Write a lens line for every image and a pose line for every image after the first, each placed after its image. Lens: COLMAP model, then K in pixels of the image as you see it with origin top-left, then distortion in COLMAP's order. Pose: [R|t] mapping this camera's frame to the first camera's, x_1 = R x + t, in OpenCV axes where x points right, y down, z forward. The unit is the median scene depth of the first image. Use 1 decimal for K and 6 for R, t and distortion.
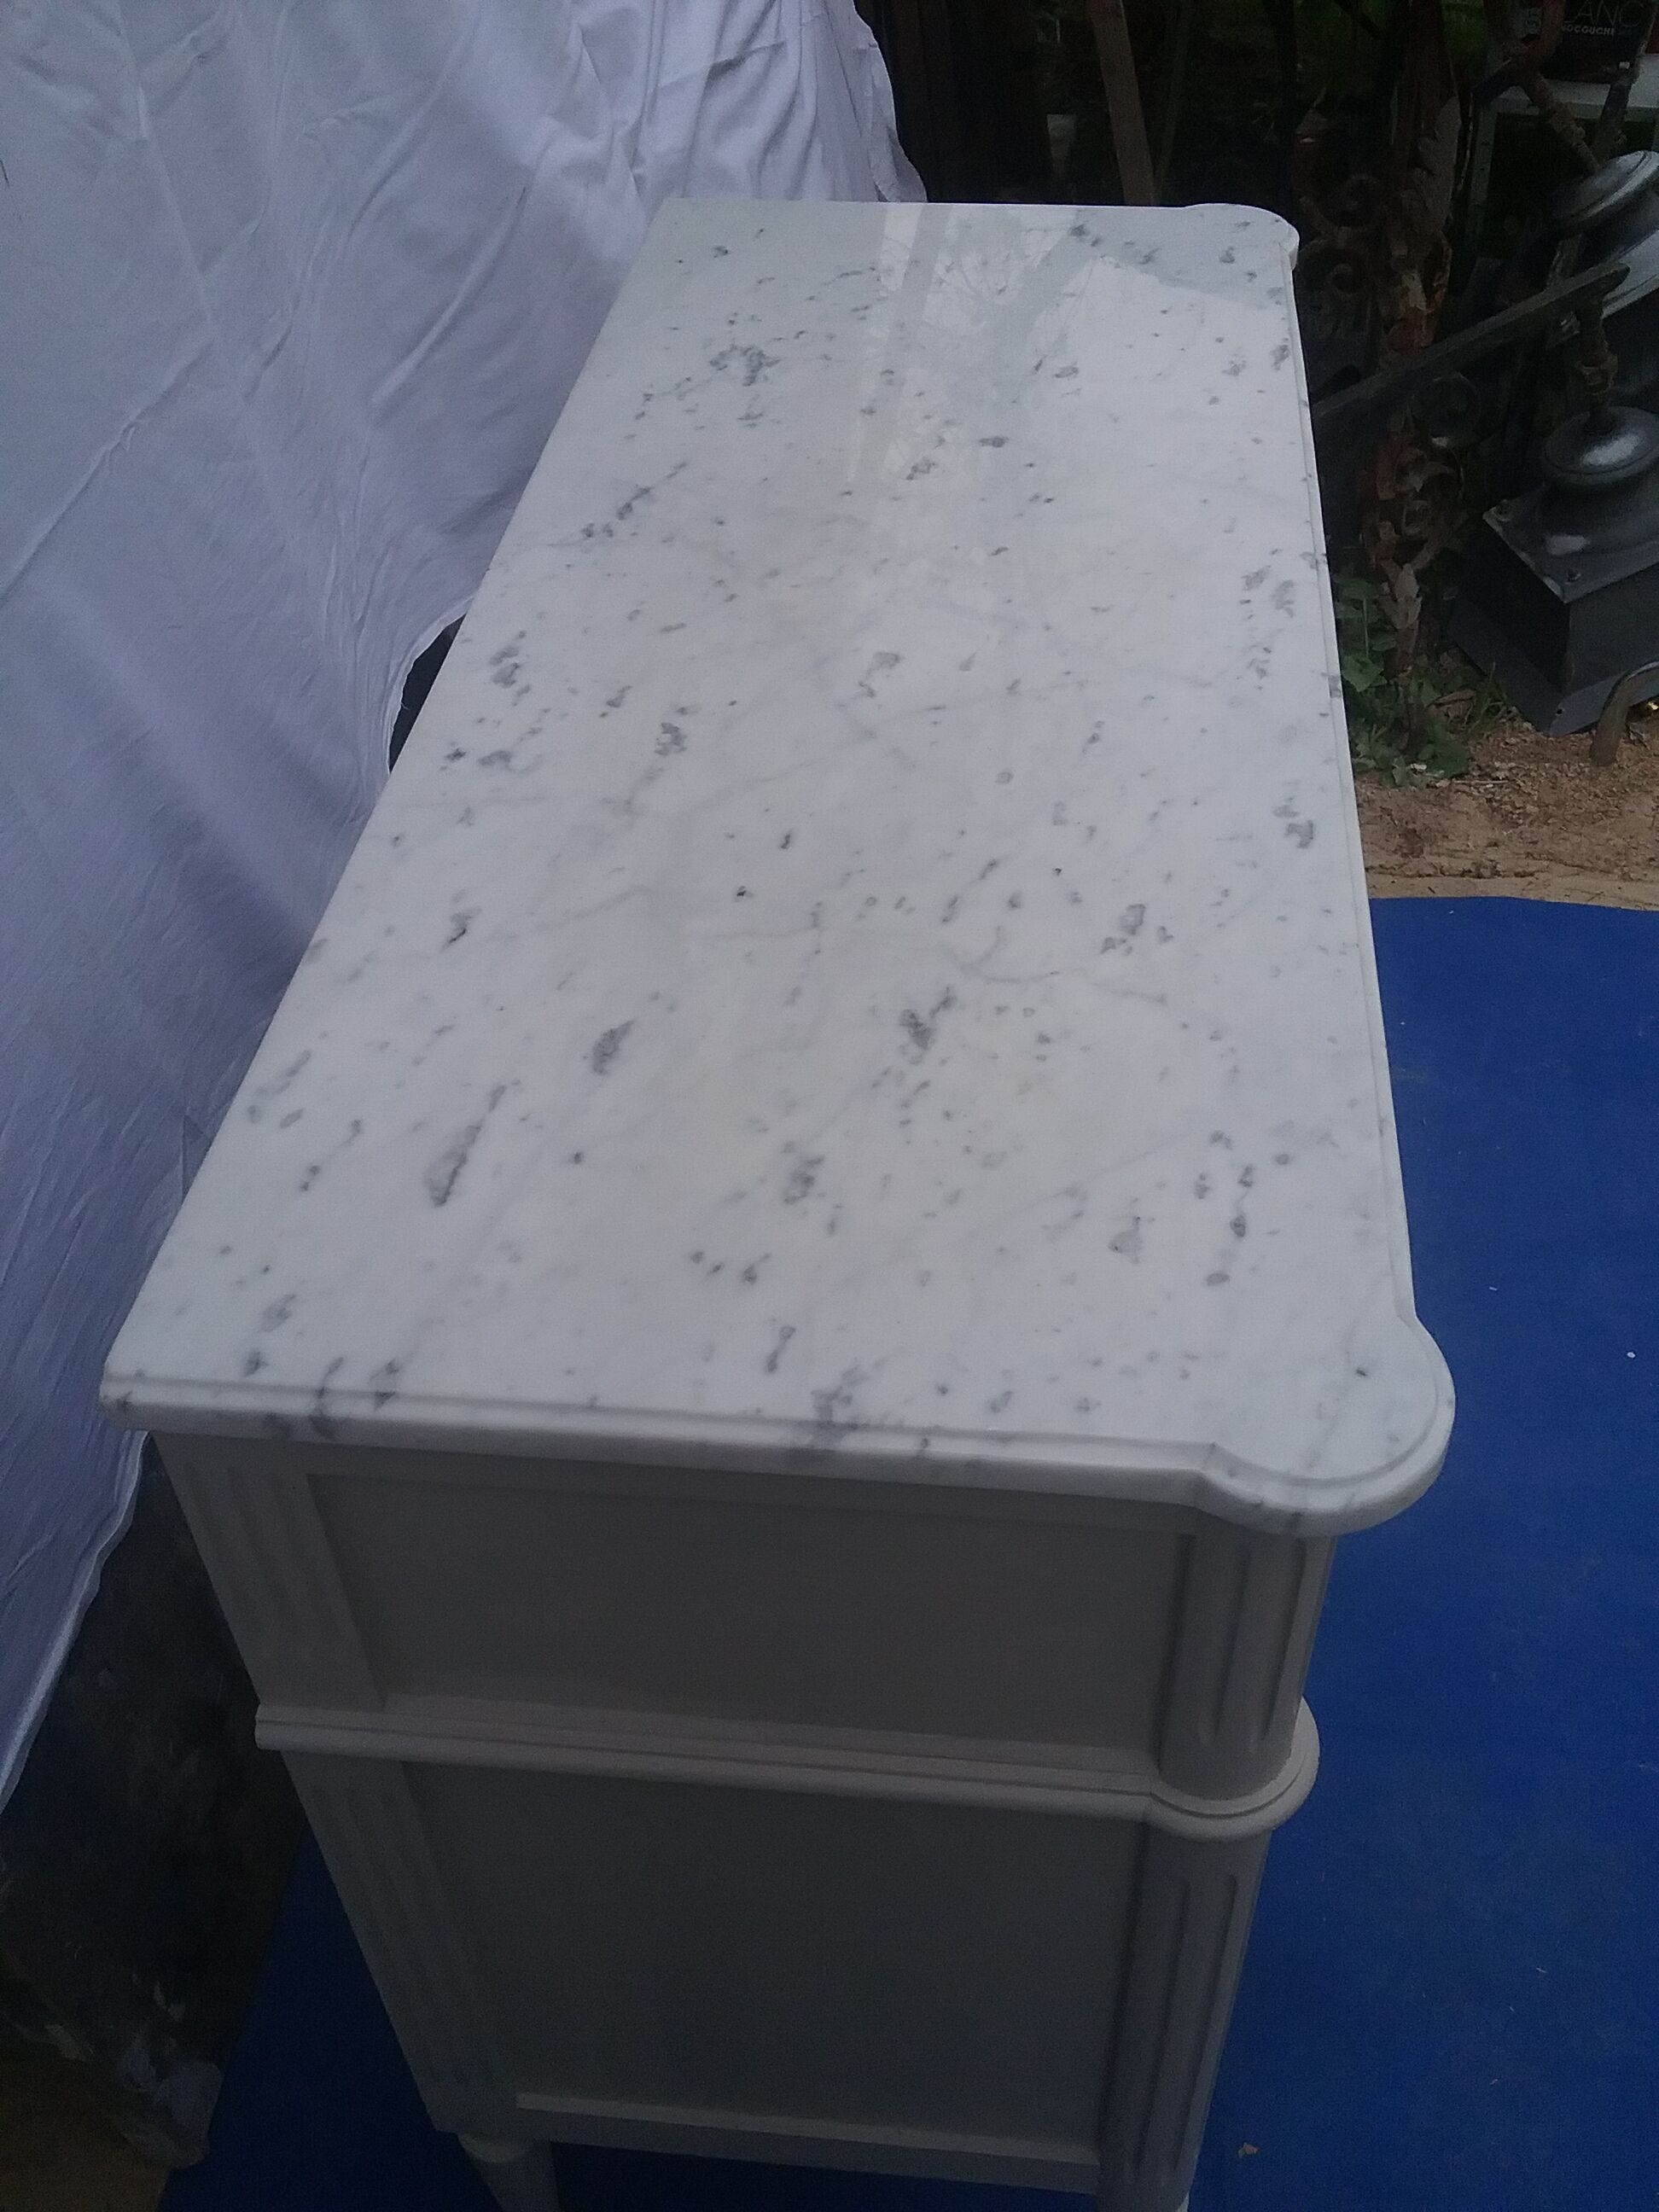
lens RADIAL K [[2073.4, 0, 839.7], [0, 2073.4, 1109.7], [0, 0, 1]] dist [0.090809, -0.193475]
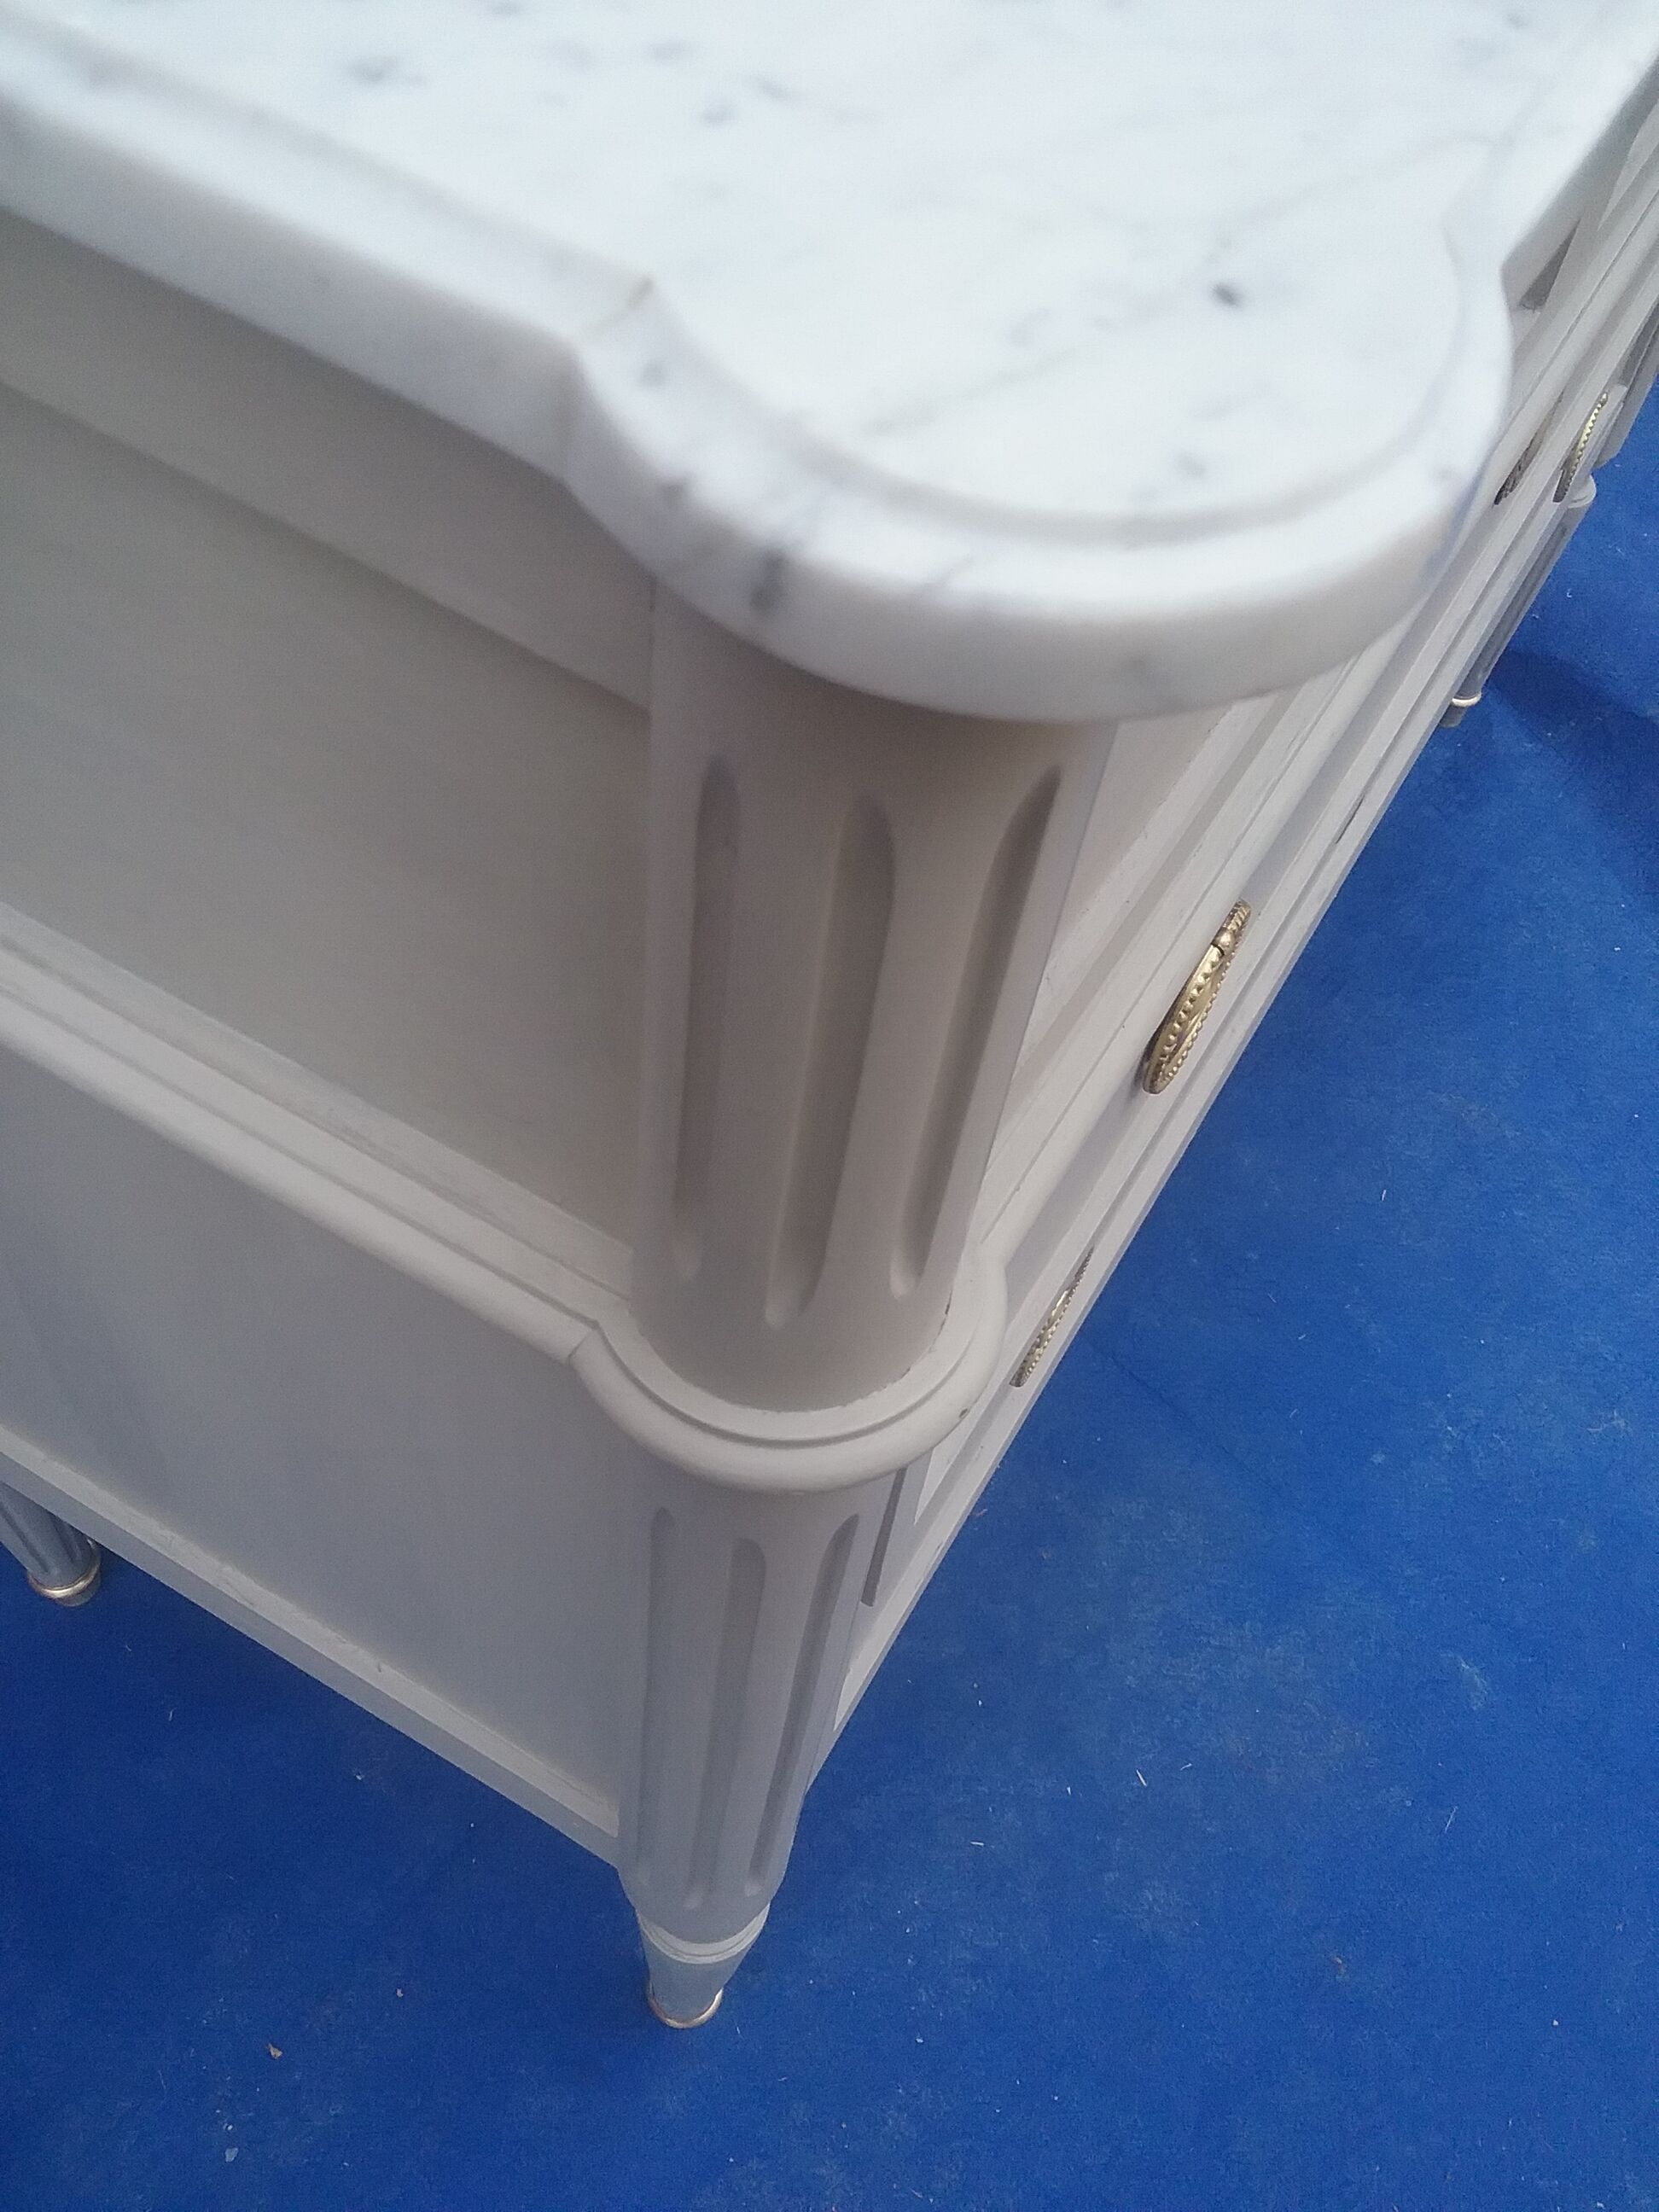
lens RADIAL K [[2073.4, 0, 839.7], [0, 2073.4, 1109.7], [0, 0, 1]] dist [0.090809, -0.193475]
pose [[0.909857, 0.396661, -0.121739, 0.254641], [-0.360876, 0.901309, 0.239605, 0.163221], [0.204767, -0.174073, 0.963208, 0.598494]]
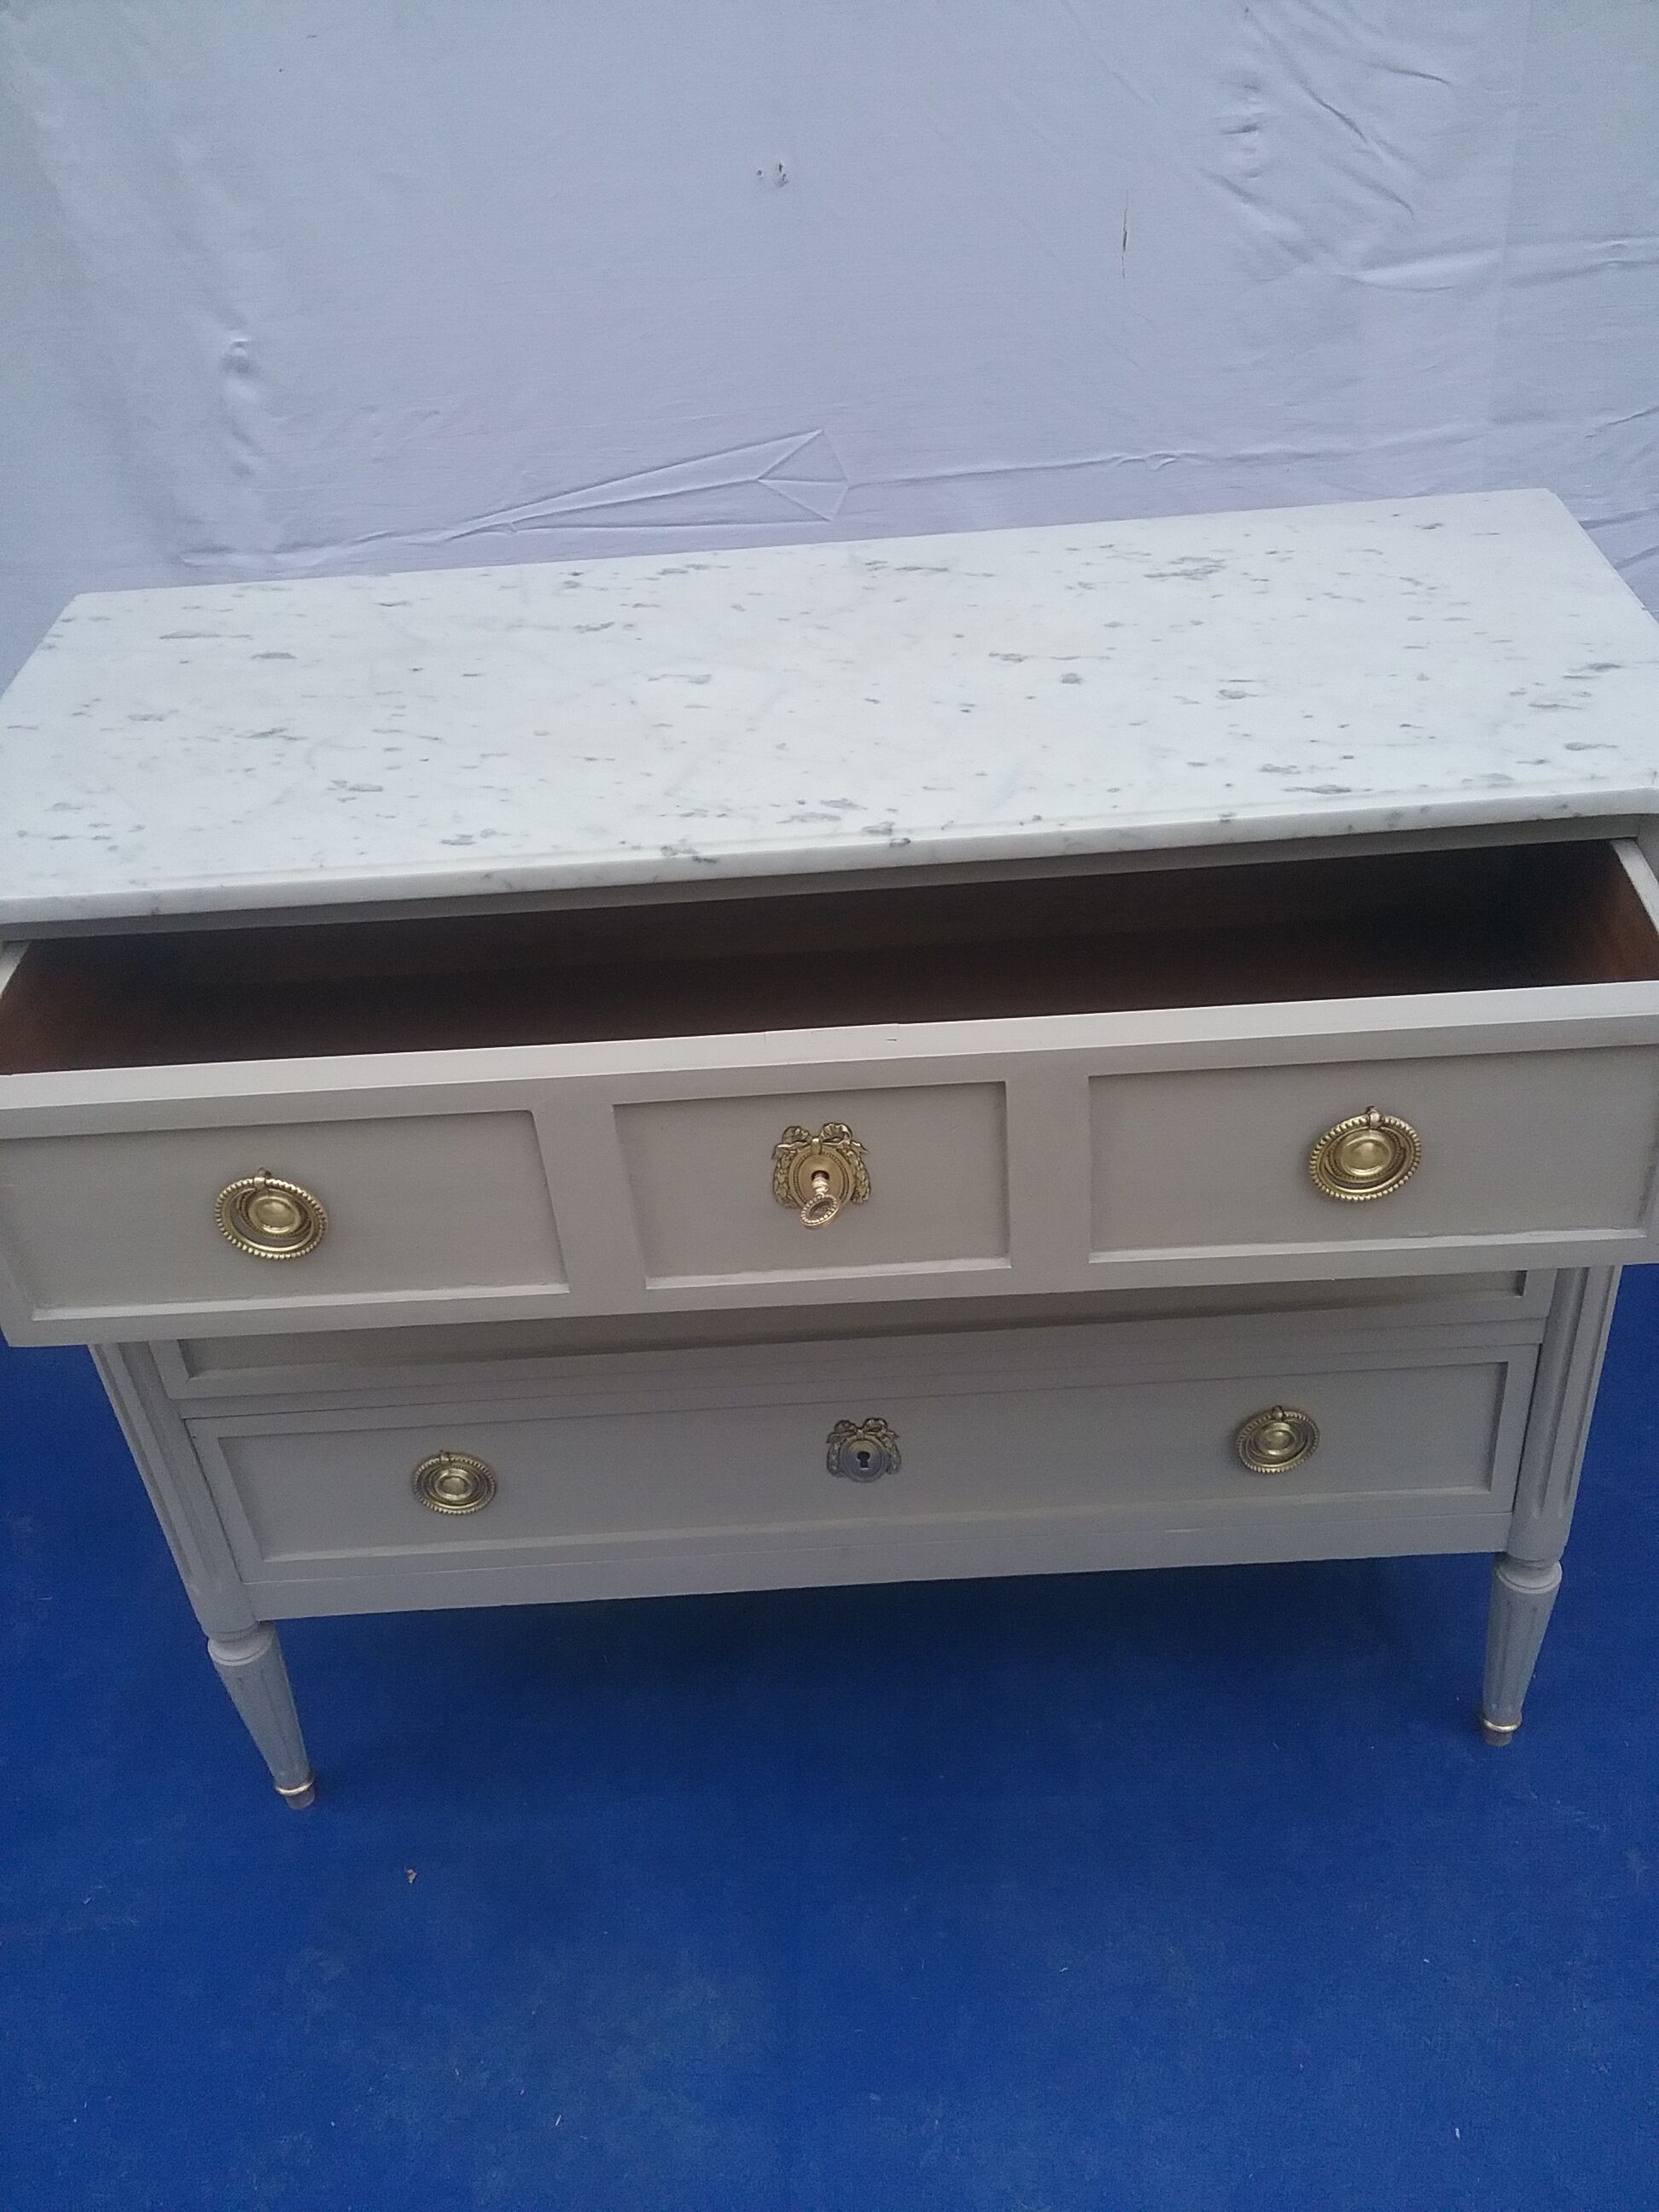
lens RADIAL K [[2036.9, 0, 857.3], [0, 2036.9, 1096.6], [0, 0, 1]] dist [0.098152, -0.174937]
pose [[0.123871, 0.603087, -0.787999, 1.643632], [-0.624356, 0.664589, 0.410490, -0.855191], [0.771256, 0.441144, 0.458864, 0.794875]]
